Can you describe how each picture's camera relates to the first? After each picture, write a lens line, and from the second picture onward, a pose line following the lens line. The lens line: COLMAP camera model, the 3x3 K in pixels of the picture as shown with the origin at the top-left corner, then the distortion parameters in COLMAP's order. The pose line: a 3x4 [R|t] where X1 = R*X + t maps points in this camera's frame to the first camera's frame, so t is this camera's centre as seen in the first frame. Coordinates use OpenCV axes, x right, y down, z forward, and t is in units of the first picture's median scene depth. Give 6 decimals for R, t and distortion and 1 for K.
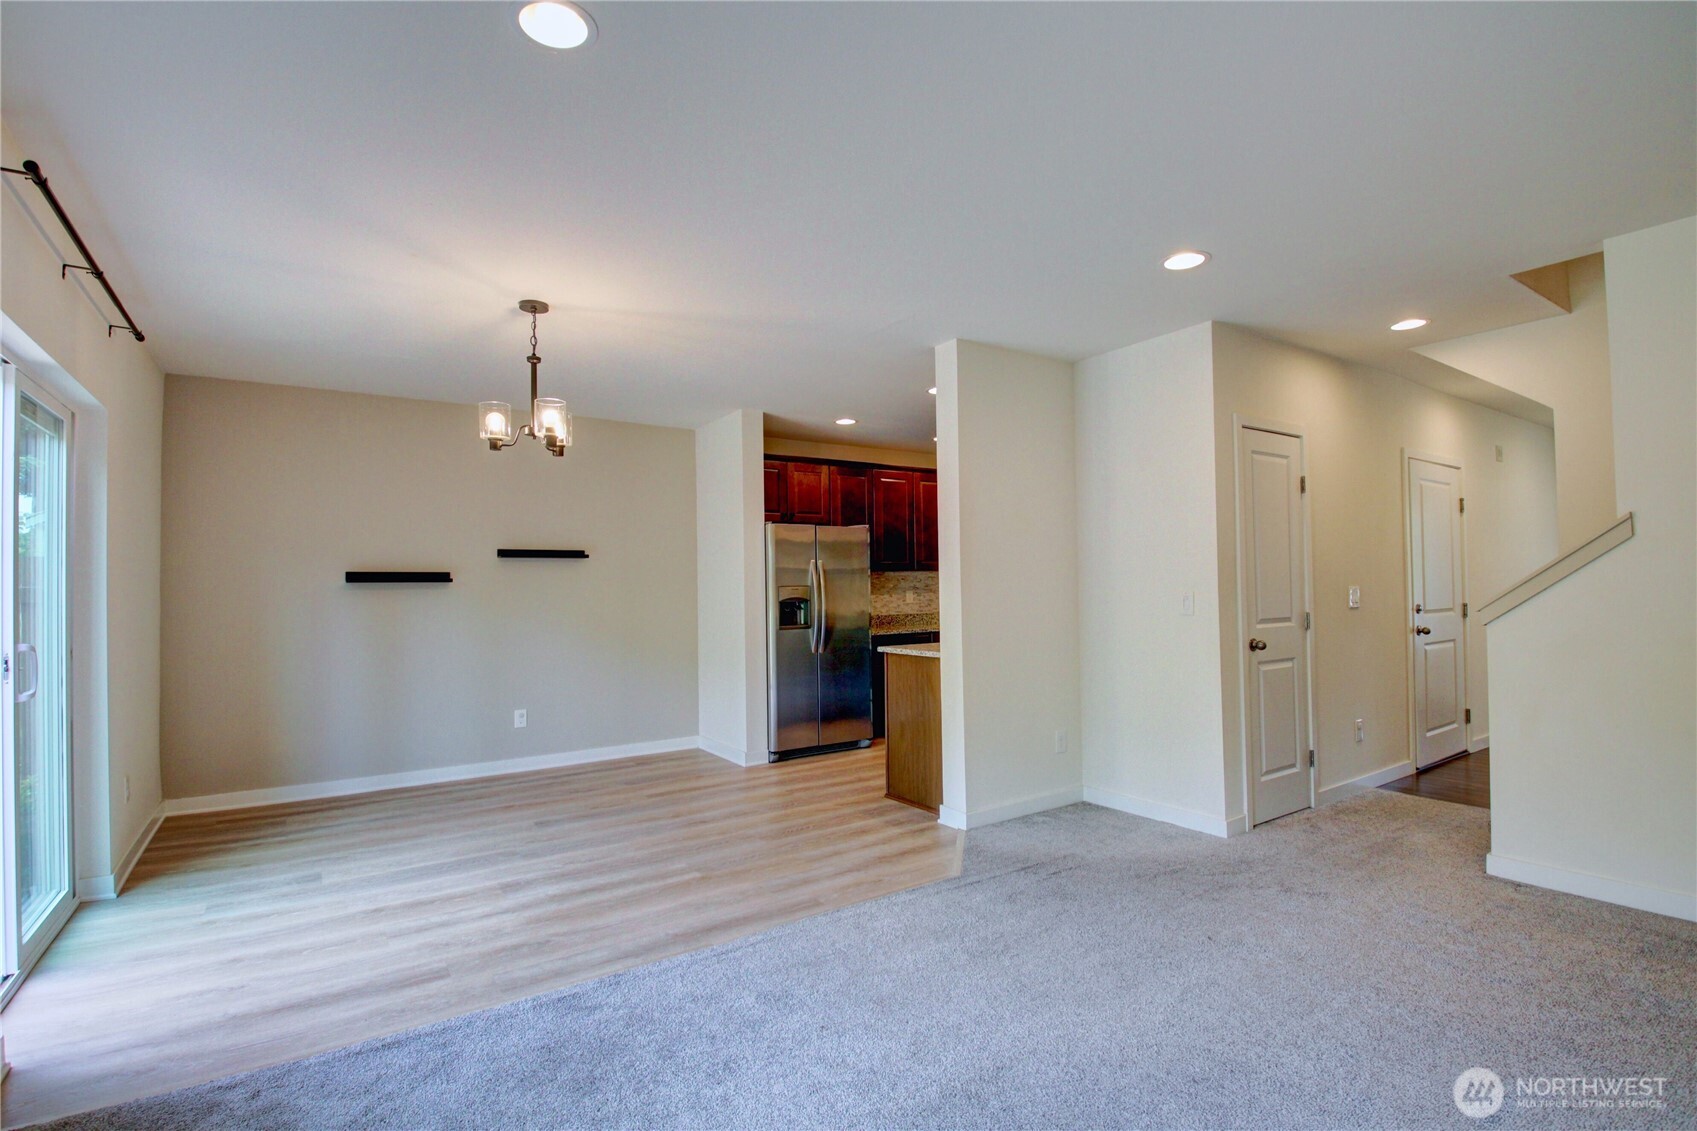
lens RADIAL K [[787.3, 0, 840.7], [0, 787.3, 568.9], [0, 0, 1]] dist [-0.002468, -0.012926]
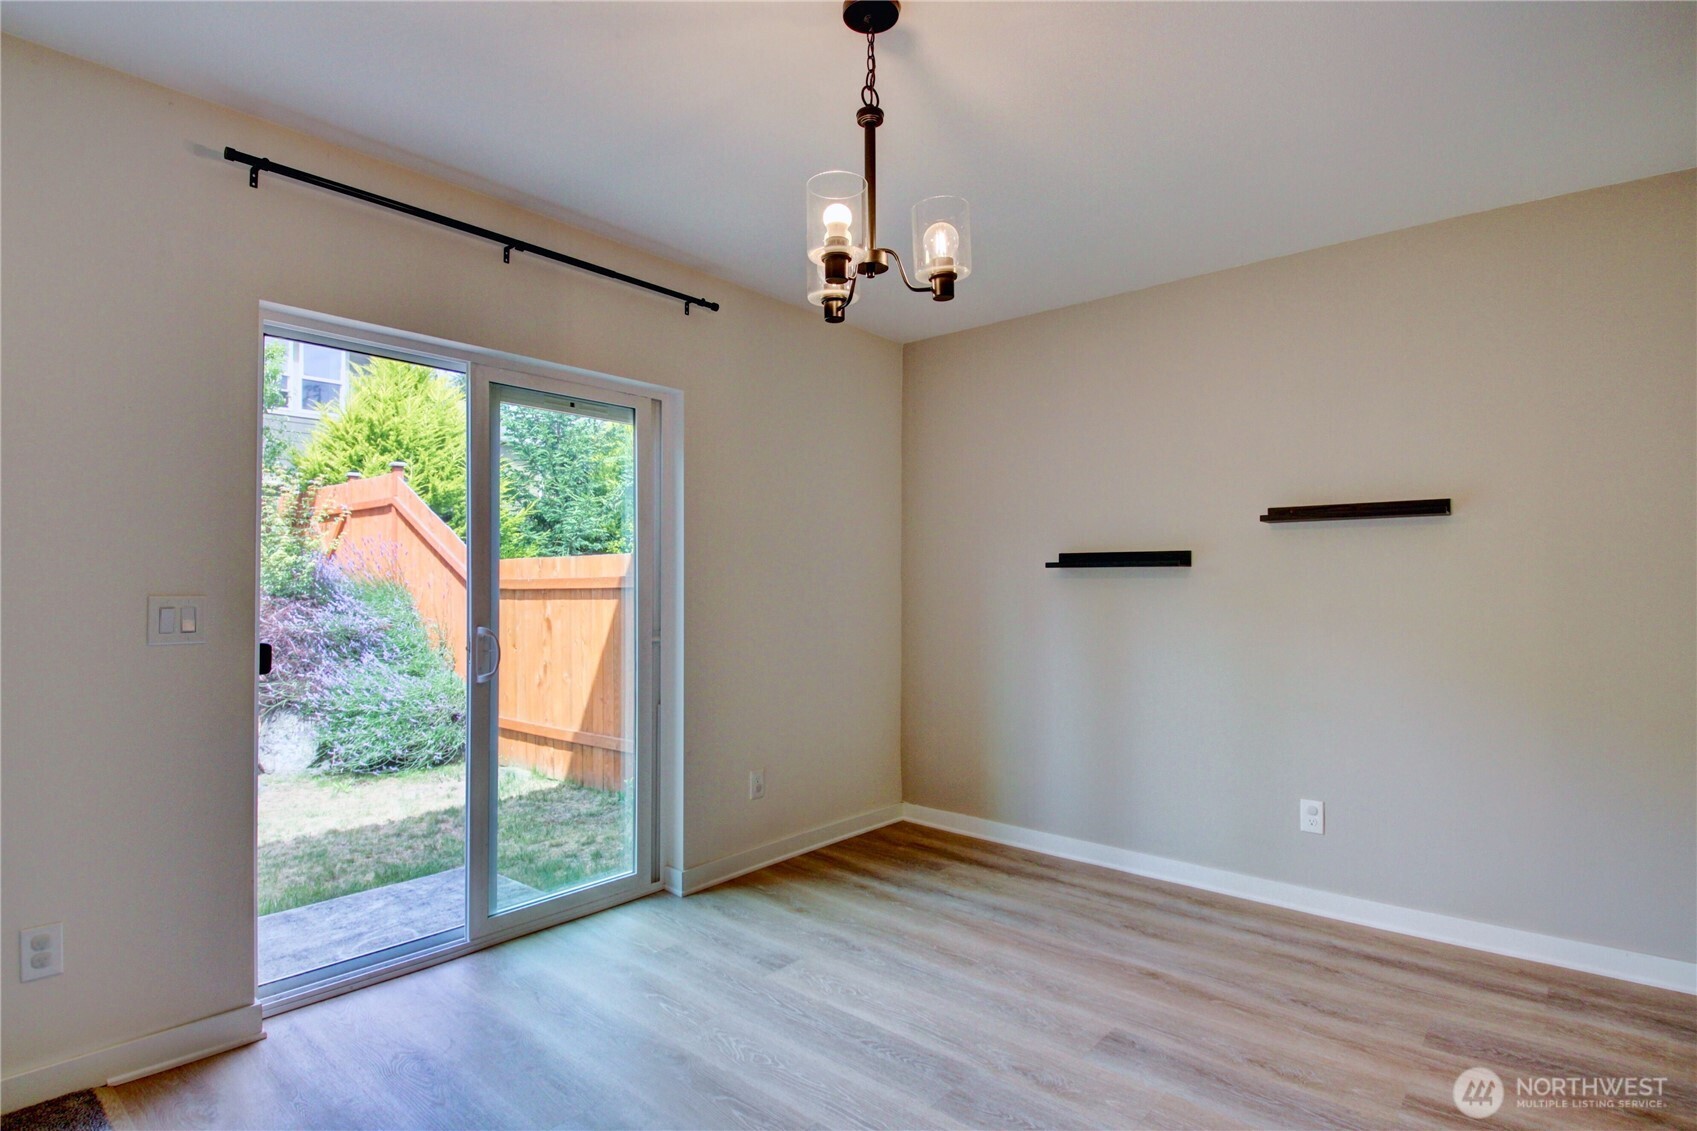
lens RADIAL K [[856.3, 0, 844.3], [0, 856.3, 573.7], [0, 0, 1]] dist [-0.001044, -0.004480]
pose [[0.259939, -0.001207, -0.965624, 0.109414], [0.018240, 0.999827, 0.003660, 0.019564], [0.965453, -0.018565, 0.259916, 0.725557]]
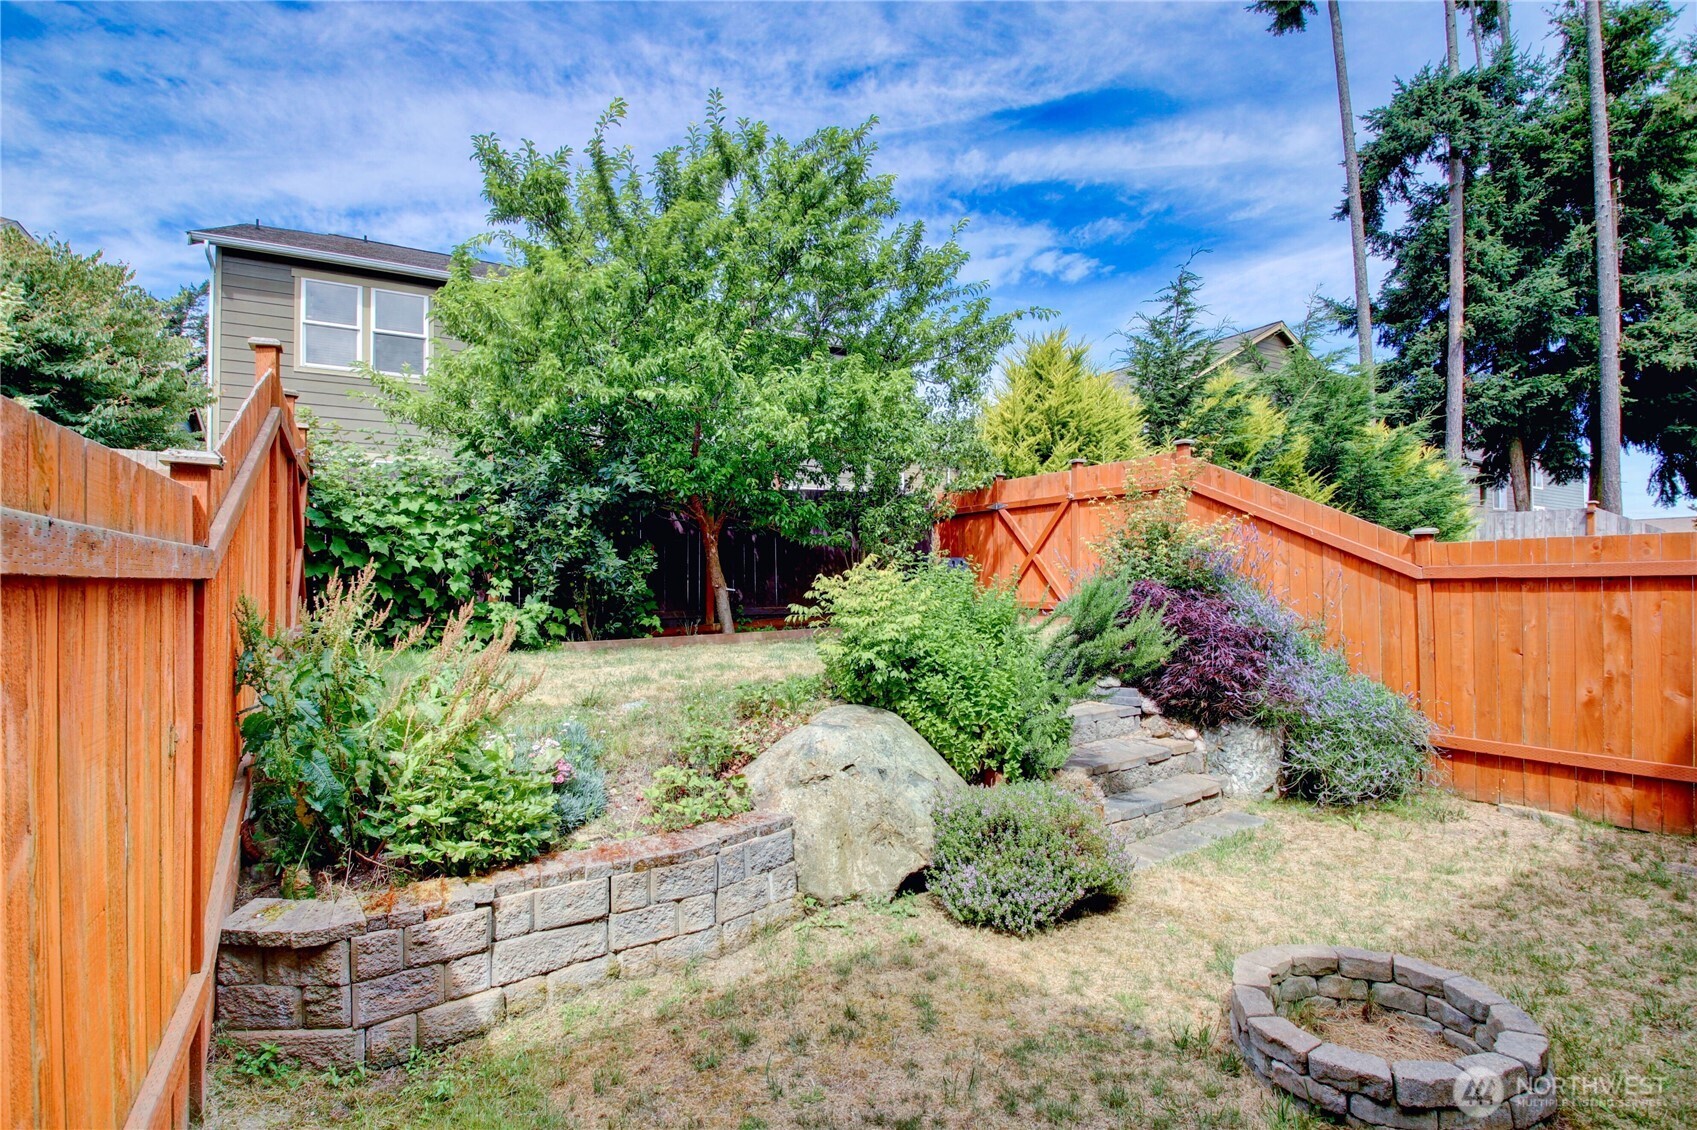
lens RADIAL K [[787.3, 0, 846.7], [0, 787.3, 571.9], [0, 0, 1]] dist [-0.002468, -0.012926]
pose [[-0.071122, 0.000386, -0.997468, -0.437581], [0.030265, 0.999540, -0.001771, 0.003796], [0.997008, -0.030314, -0.071101, -0.487962]]
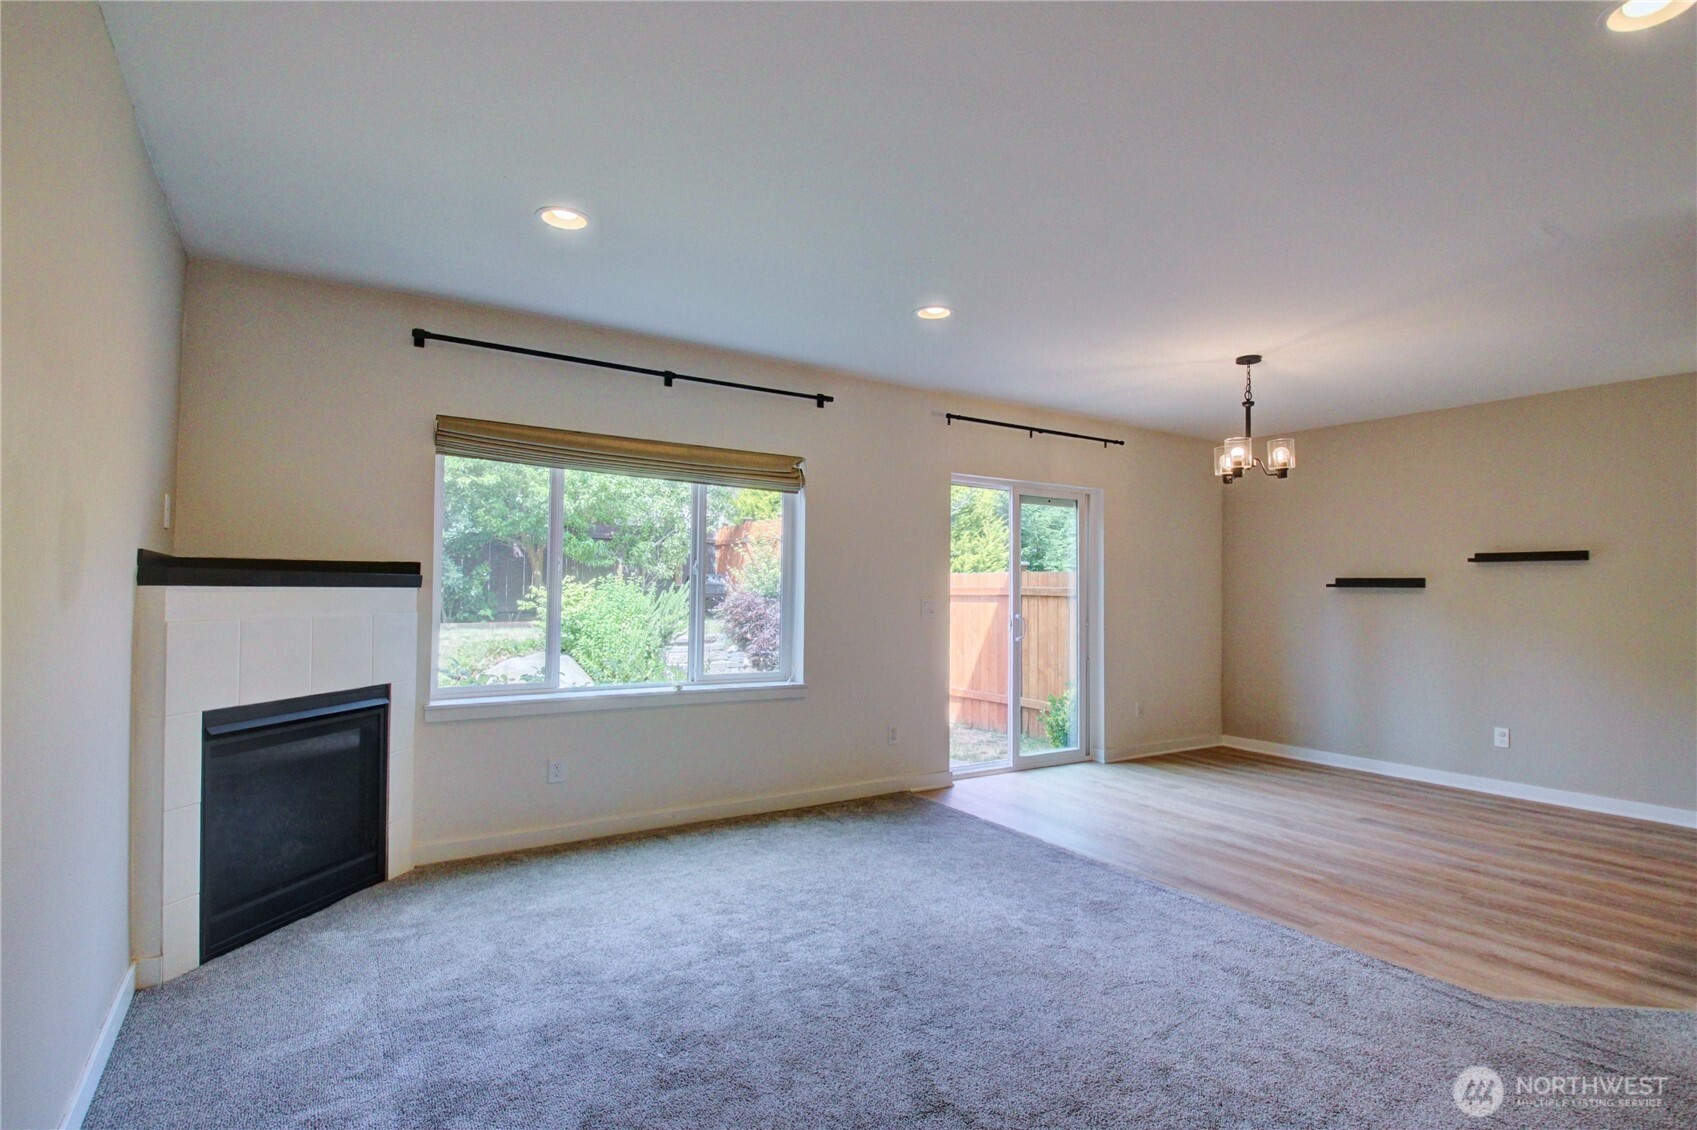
lens RADIAL K [[821.5, 0, 818.6], [0, 821.5, 574.3], [0, 0, 1]] dist [-0.026982, -0.004774]
pose [[-0.054031, -0.006039, -0.998521, 0.765263], [0.012014, 0.999905, -0.006697, -0.003687], [0.998467, -0.012358, -0.053954, 0.353060]]
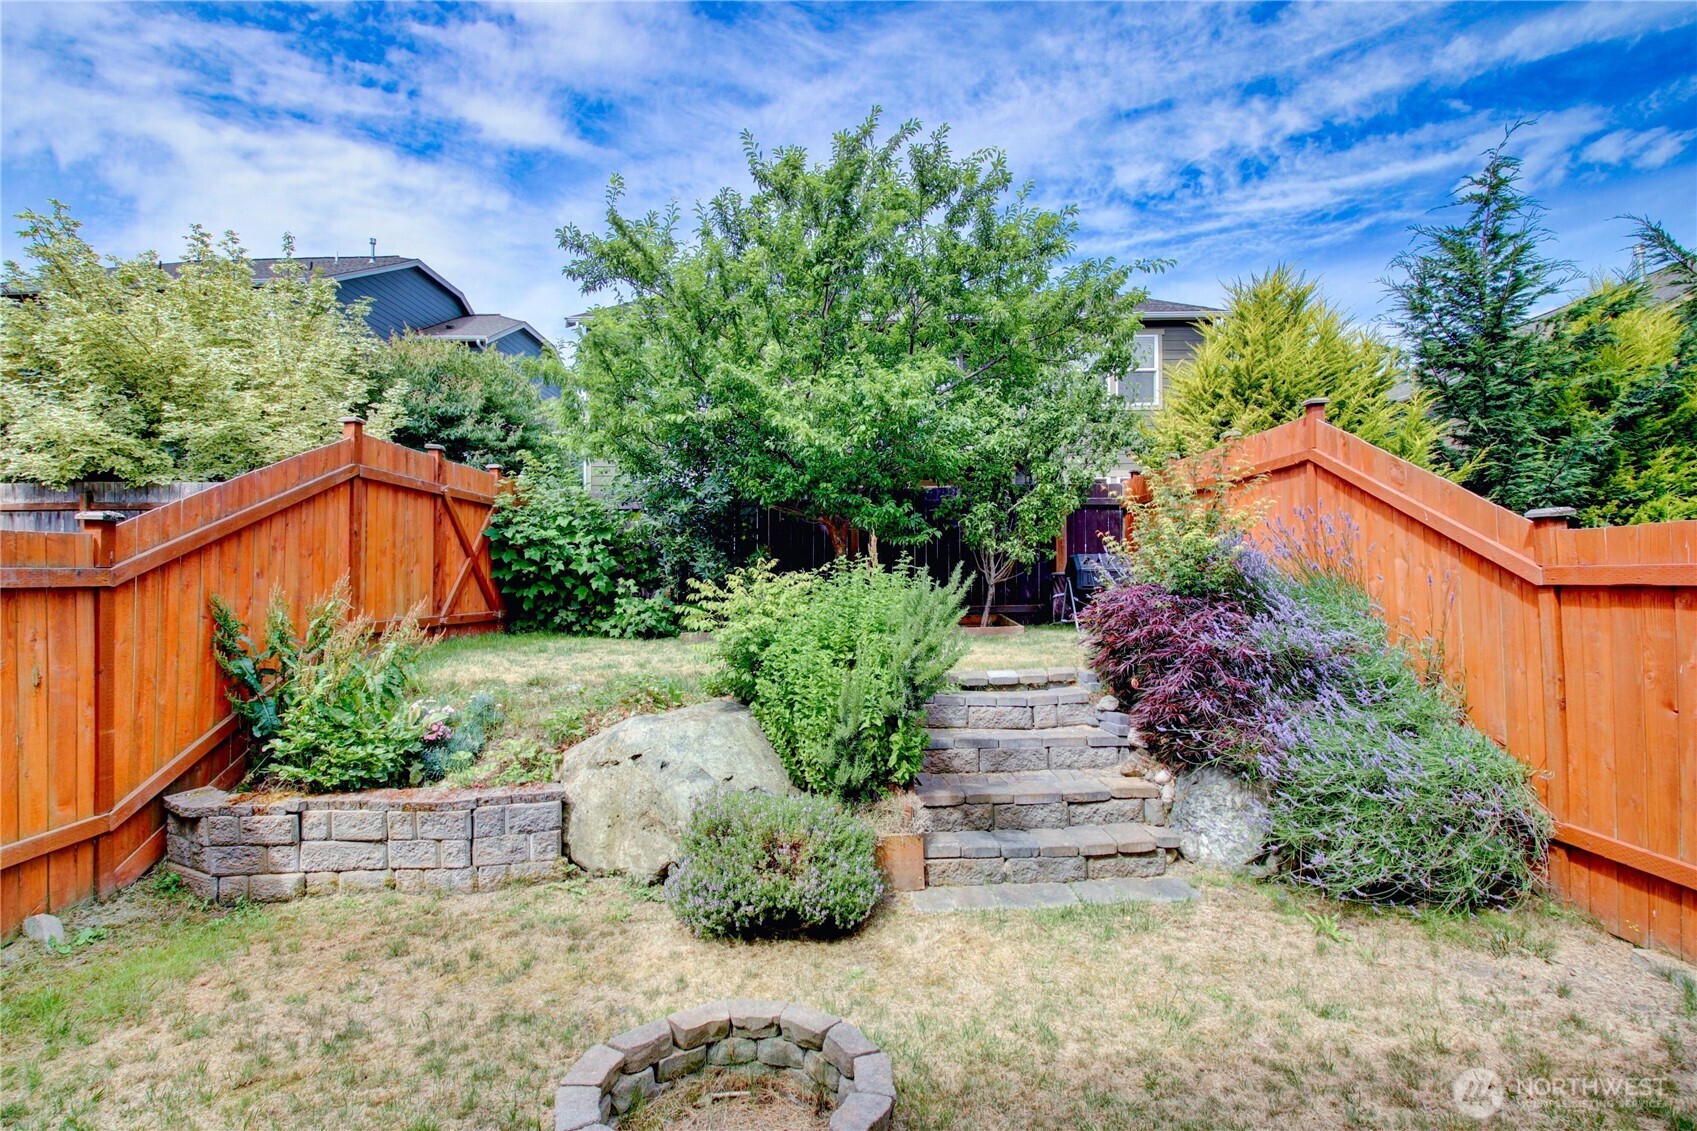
lens RADIAL K [[787.3, 0, 839.5], [0, 787.3, 557.3], [0, 0, 1]] dist [-0.002468, -0.012926]
pose [[-0.568094, -0.006091, -0.822941, -0.683478], [0.030396, 0.999135, -0.028378, 0.012714], [0.822402, -0.041135, -0.567418, 0.285758]]
